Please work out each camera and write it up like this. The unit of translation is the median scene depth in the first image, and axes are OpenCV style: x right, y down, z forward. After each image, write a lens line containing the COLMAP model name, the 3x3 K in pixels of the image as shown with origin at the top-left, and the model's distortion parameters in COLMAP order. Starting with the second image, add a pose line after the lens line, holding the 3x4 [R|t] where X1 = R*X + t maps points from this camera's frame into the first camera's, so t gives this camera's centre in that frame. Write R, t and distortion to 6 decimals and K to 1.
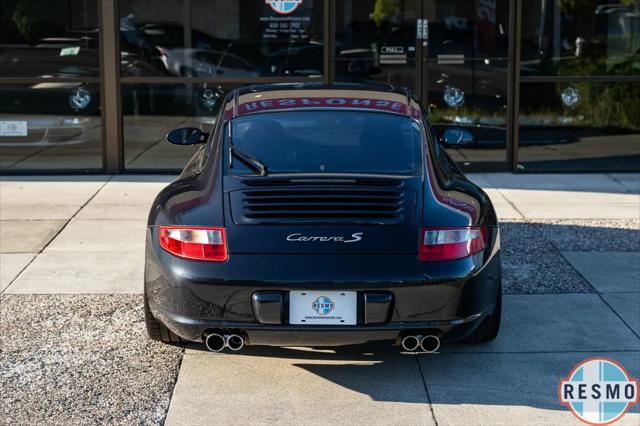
lens RADIAL K [[1278.2, 0, 320.0], [0, 1278.2, 213.0], [0, 0, 1]] dist [-0.008270, -0.032257]
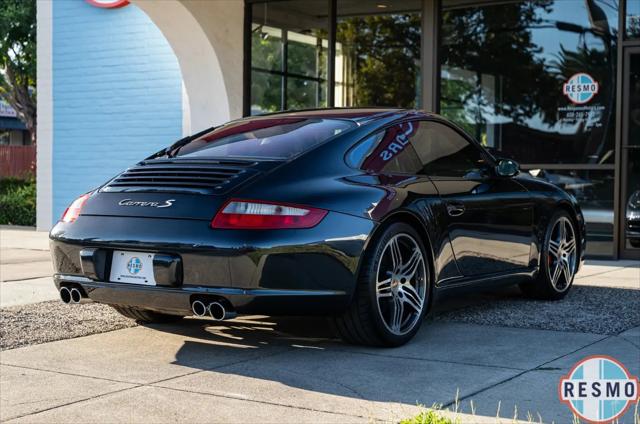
lens RADIAL K [[1112.1, 0, 320.0], [0, 1112.1, 212.0], [0, 0, 1]] dist [0.005386, 0.056365]
pose [[0.831554, 0.026468, -0.554813, 0.474278], [-0.104703, 0.988426, -0.109776, 0.084008], [0.545487, 0.149375, 0.824701, 0.234186]]
